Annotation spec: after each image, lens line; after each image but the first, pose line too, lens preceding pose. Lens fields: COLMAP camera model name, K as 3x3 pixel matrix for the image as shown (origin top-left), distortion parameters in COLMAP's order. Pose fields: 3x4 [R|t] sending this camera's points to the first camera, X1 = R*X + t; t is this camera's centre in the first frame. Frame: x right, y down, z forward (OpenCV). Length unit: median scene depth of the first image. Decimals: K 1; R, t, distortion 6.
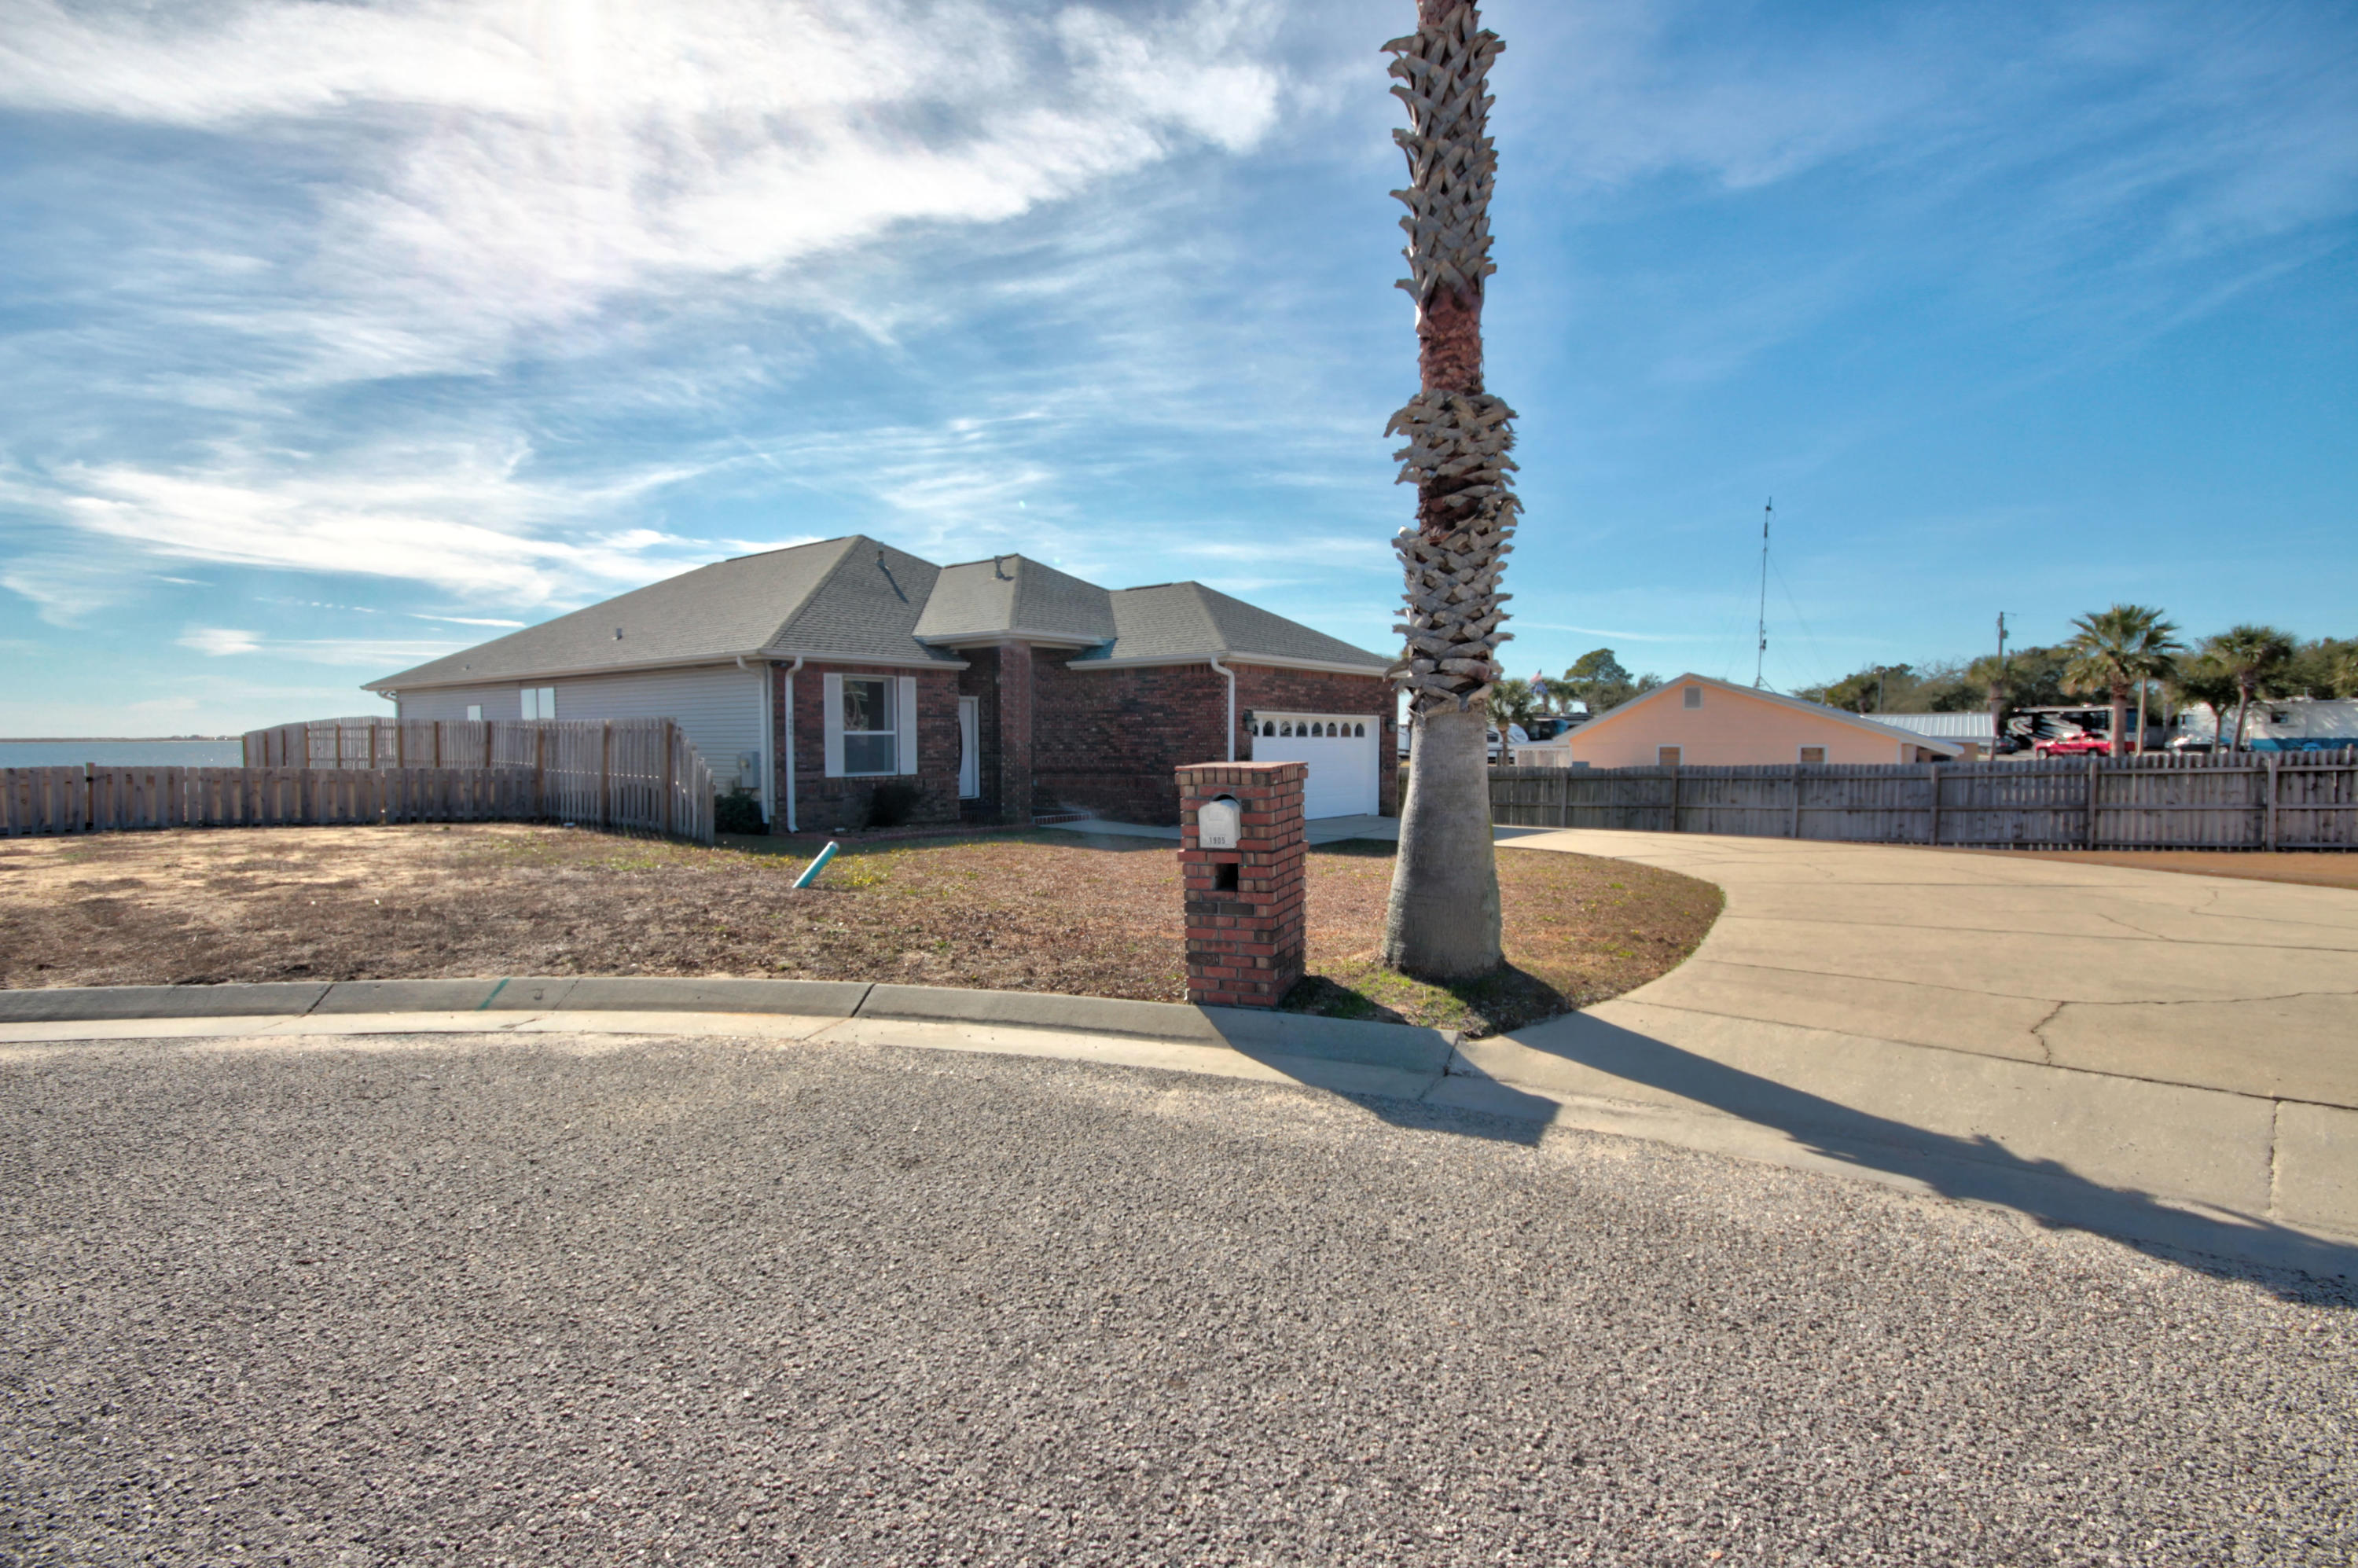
lens RADIAL K [[1107.9, 0, 1178.0], [0, 1107.9, 802.1], [0, 0, 1]] dist [0.017259, -0.024486]
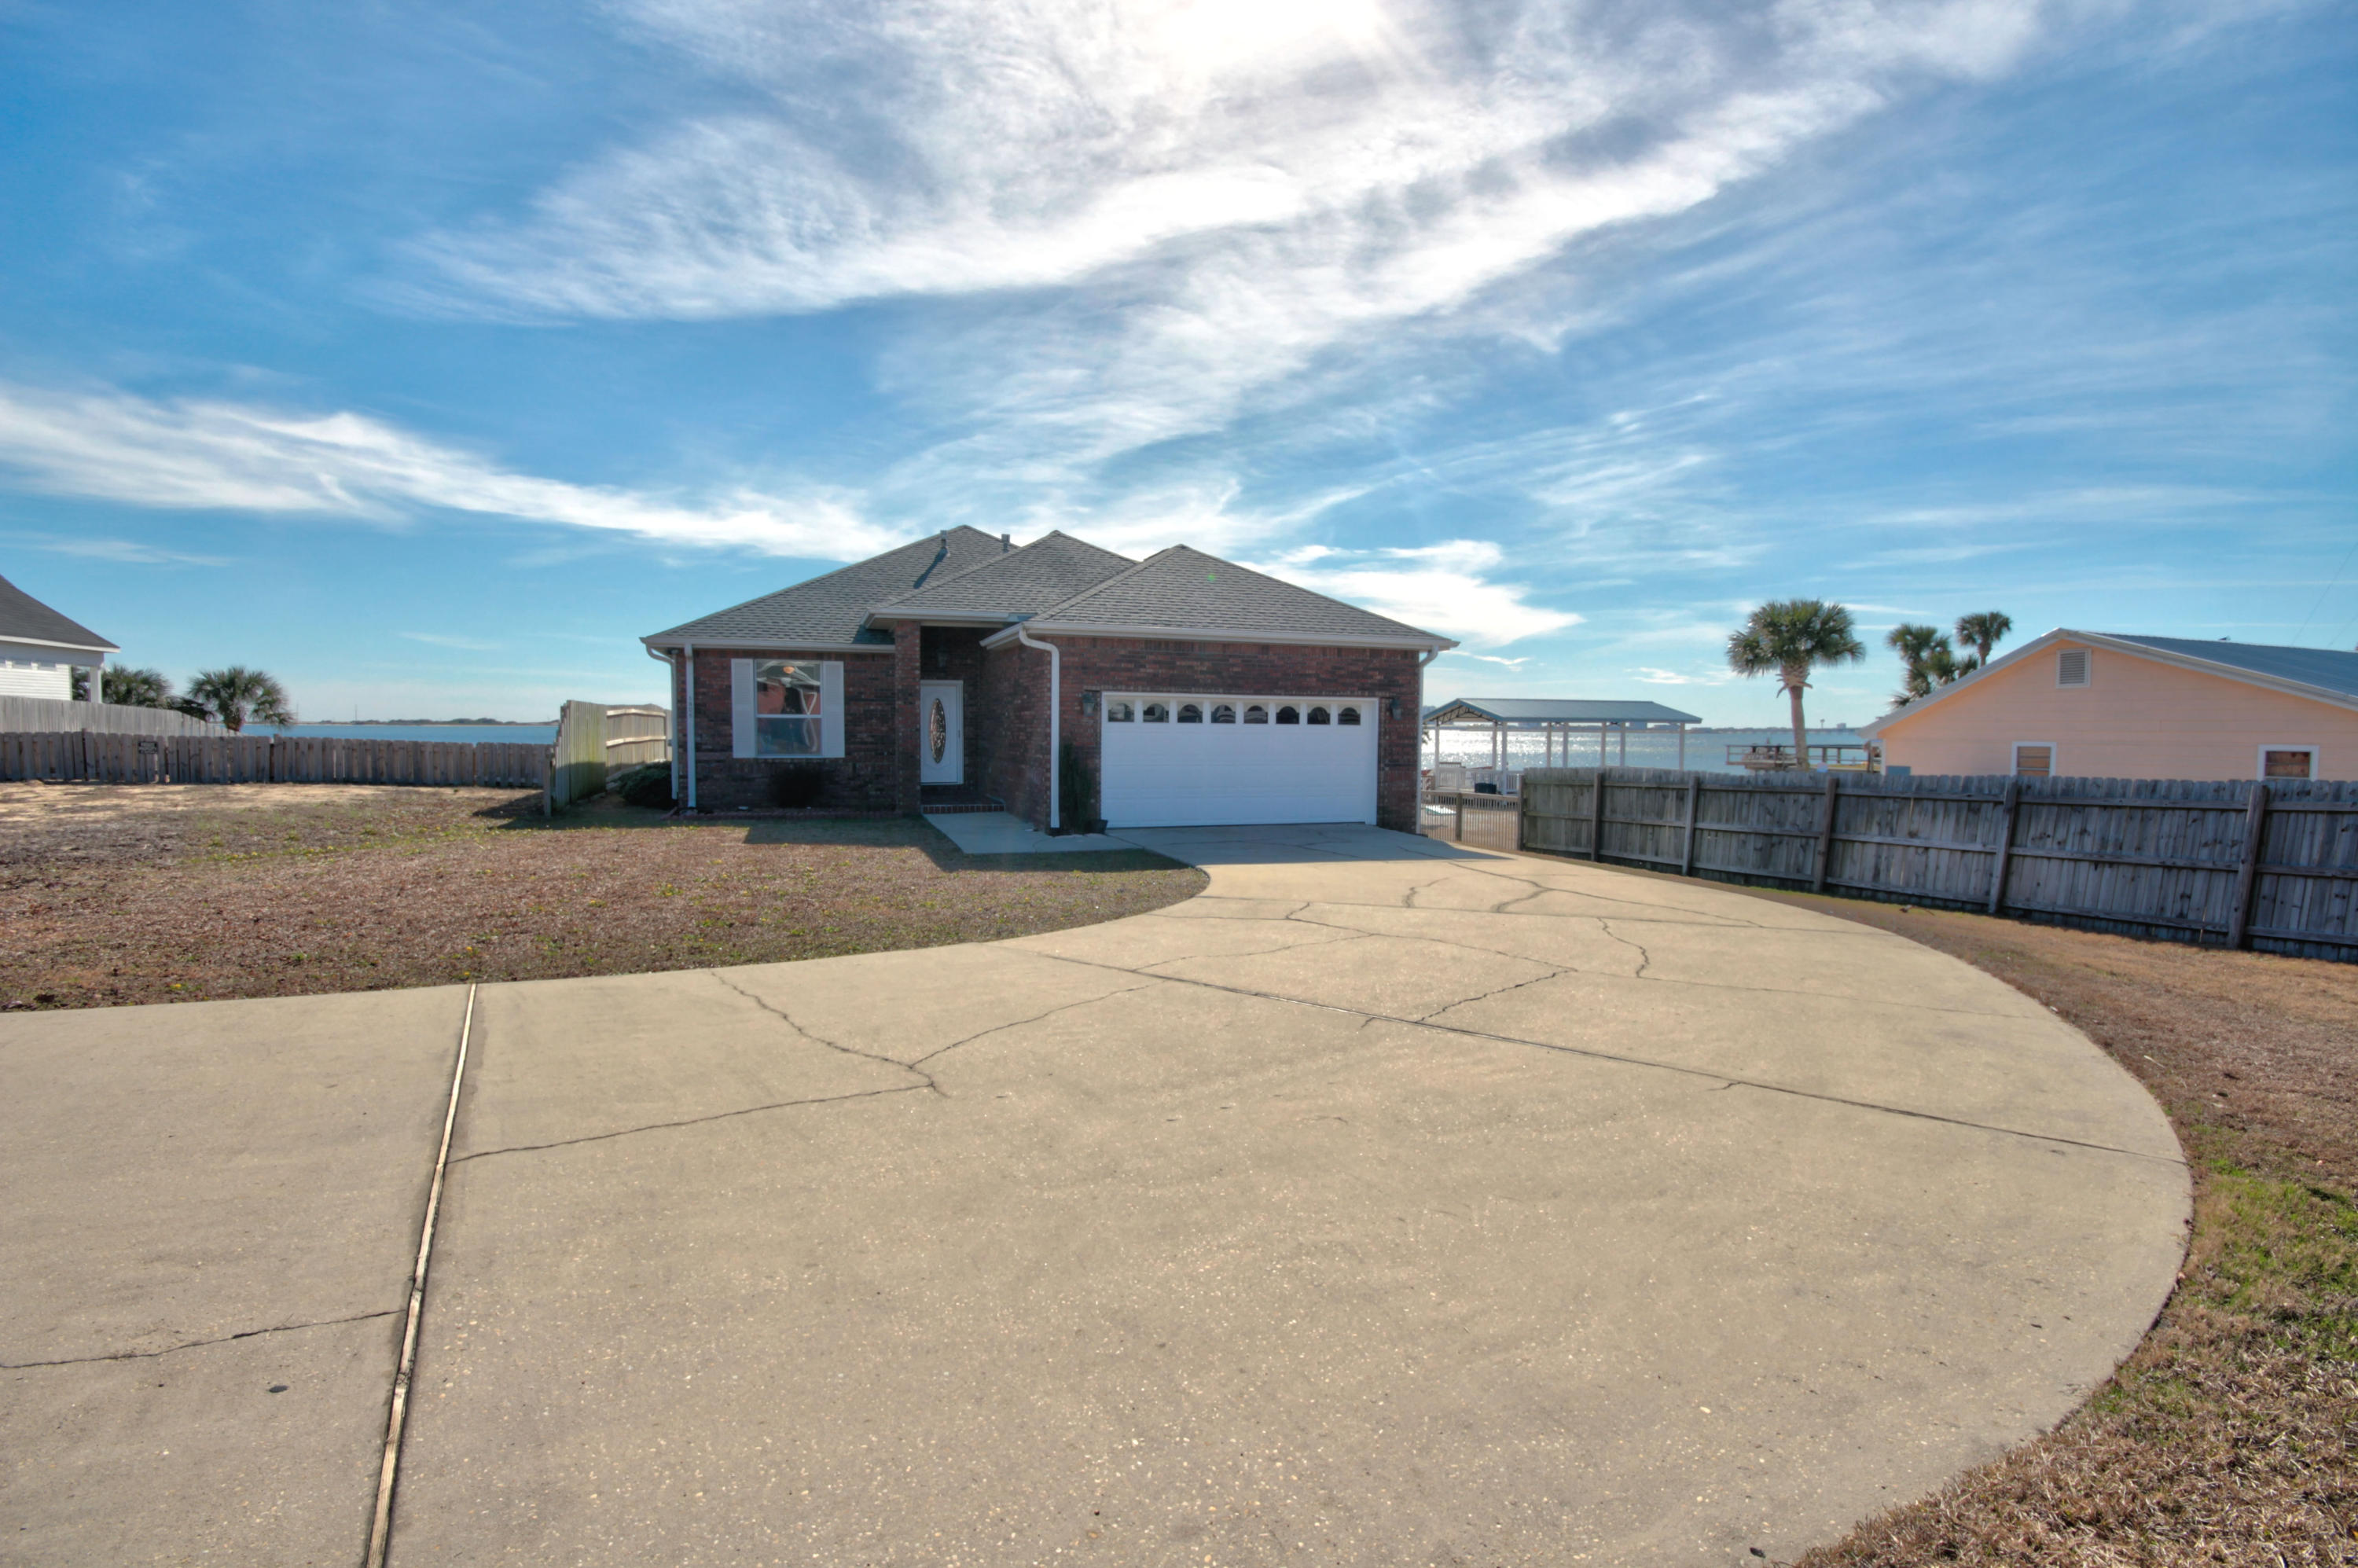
lens RADIAL K [[1107.9, 0, 1178.0], [0, 1107.9, 802.1], [0, 0, 1]] dist [0.017259, -0.024486]
pose [[0.847109, 0.044119, -0.529585, 0.540328], [-0.039797, 0.999016, 0.019568, -0.016008], [0.529927, 0.004499, 0.848031, 0.295780]]
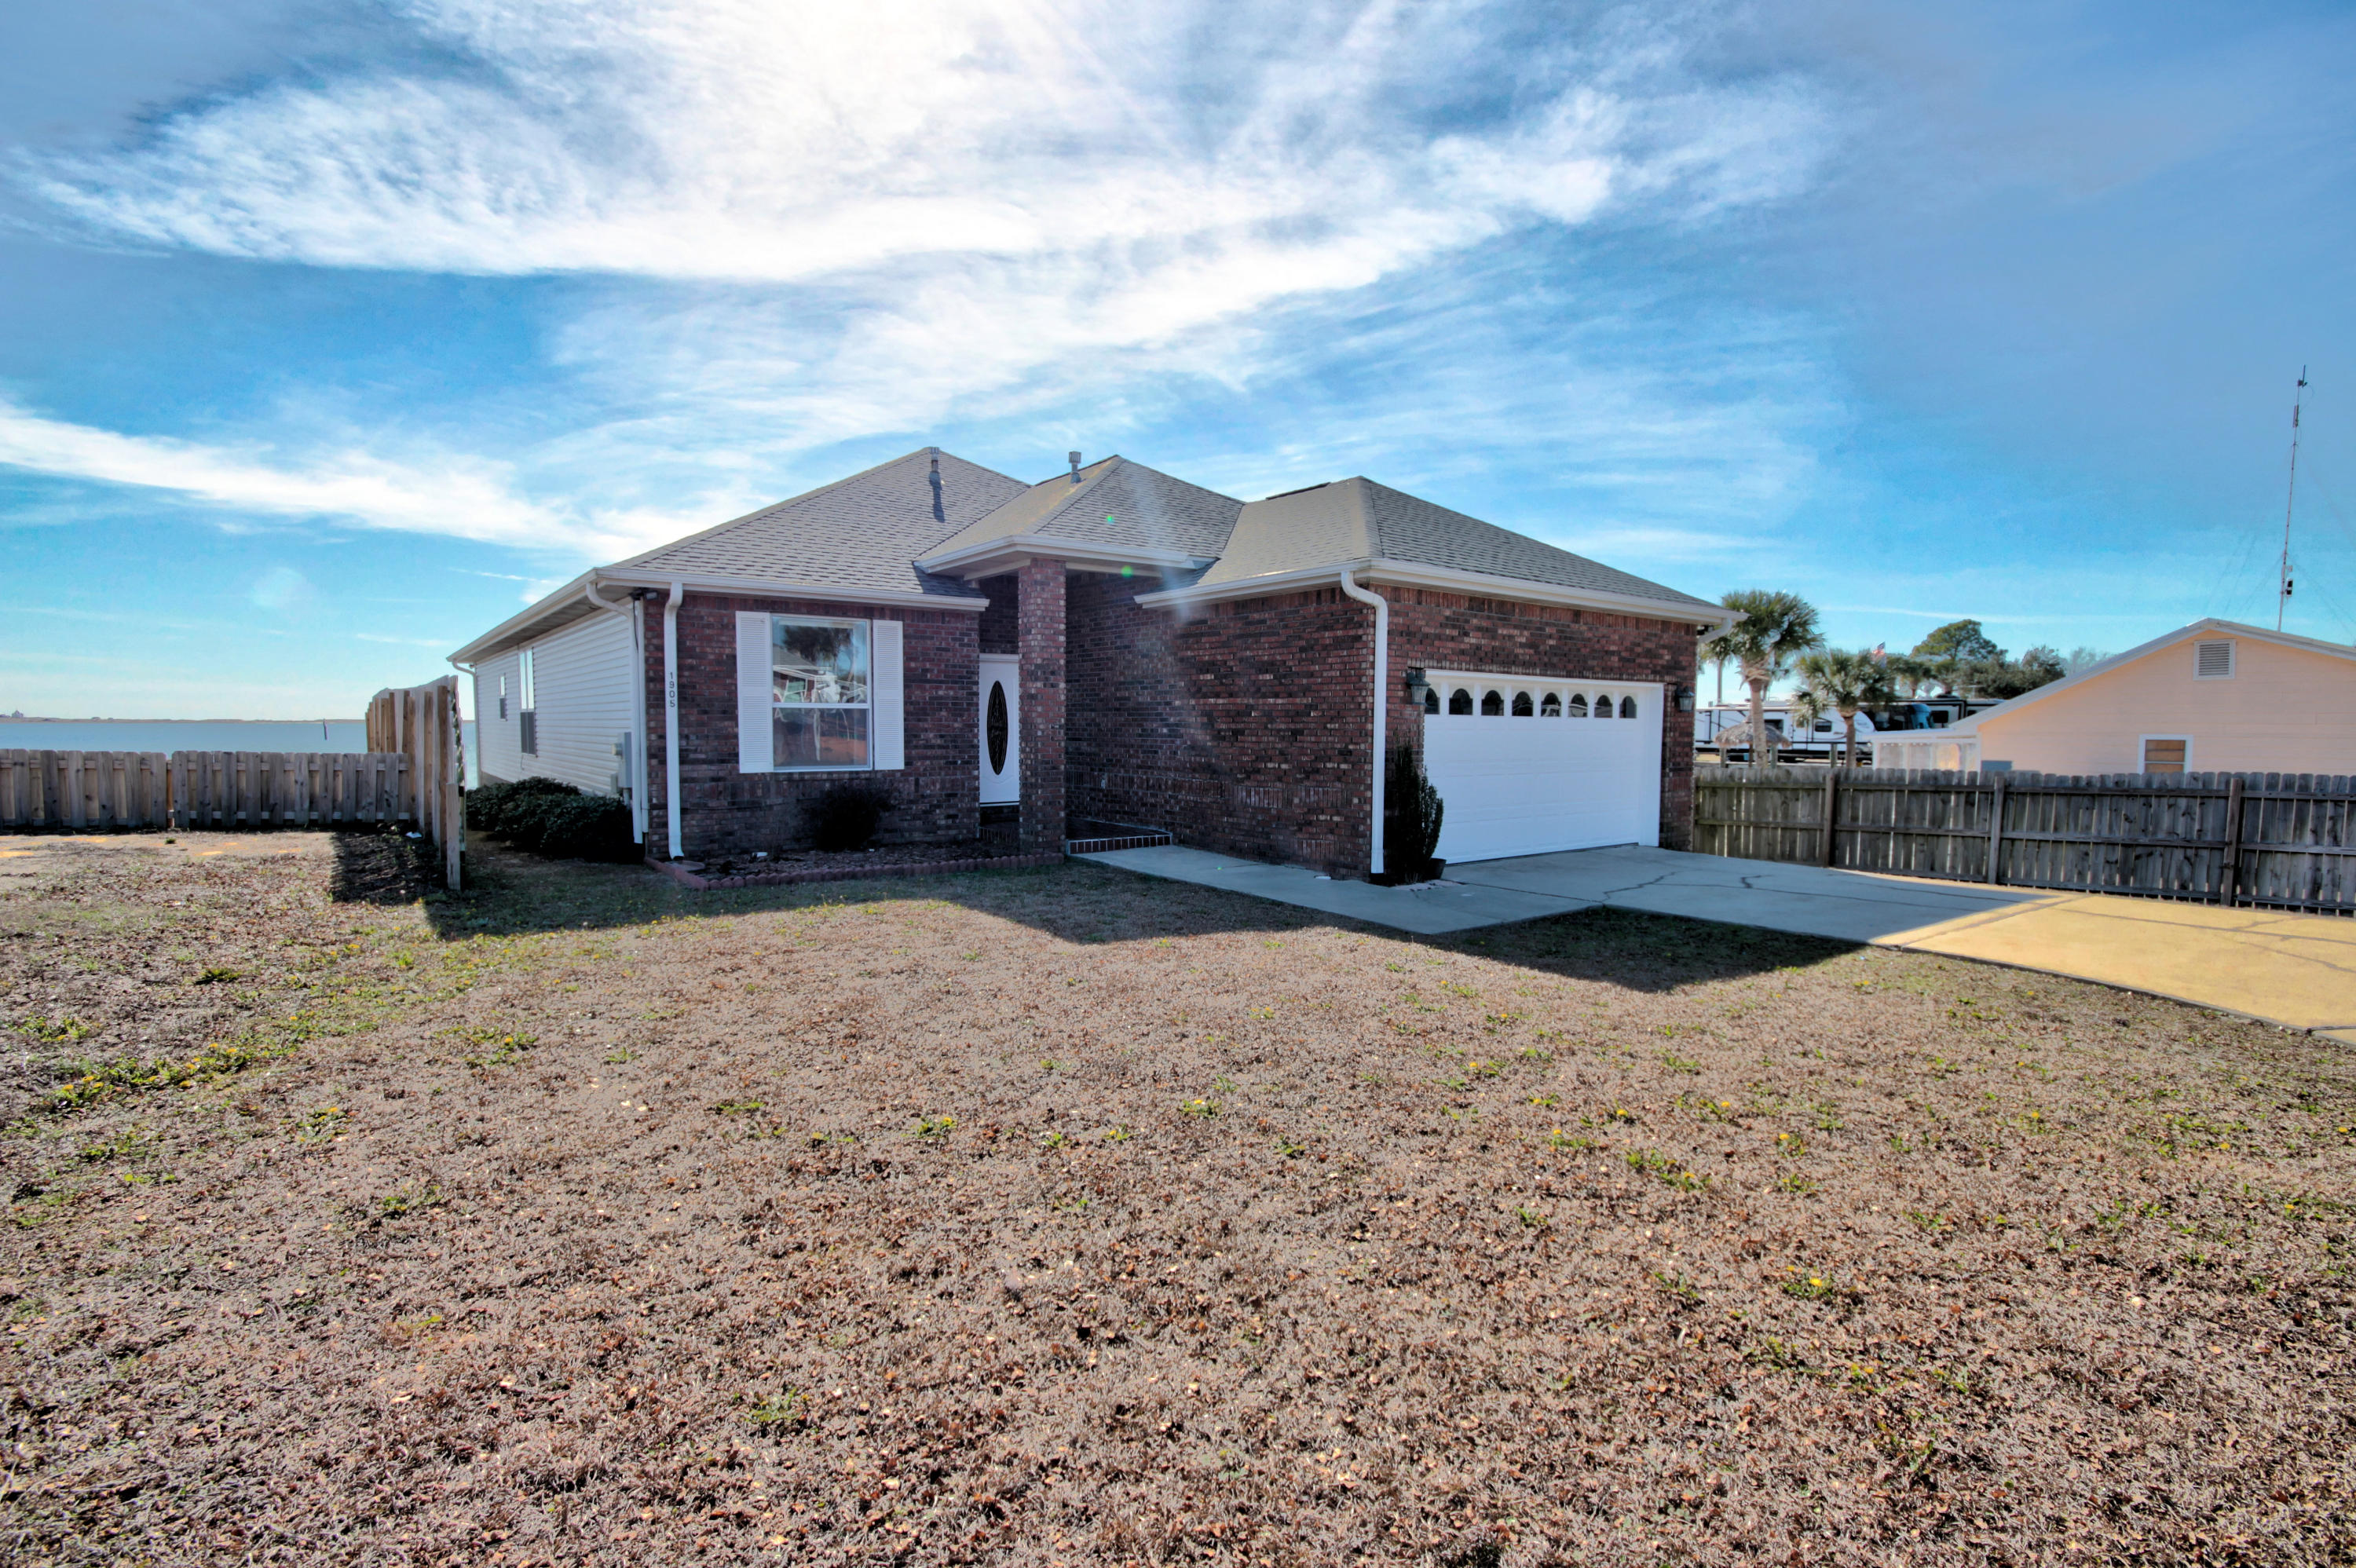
lens RADIAL K [[1091.2, 0, 1175.7], [0, 1091.2, 798.7], [0, 0, 1]] dist [-0.001153, -0.000105]
pose [[0.970130, 0.023040, -0.241491, 0.076144], [-0.020817, 0.999714, 0.011751, -0.018063], [0.241692, -0.006373, 0.970332, 0.397244]]
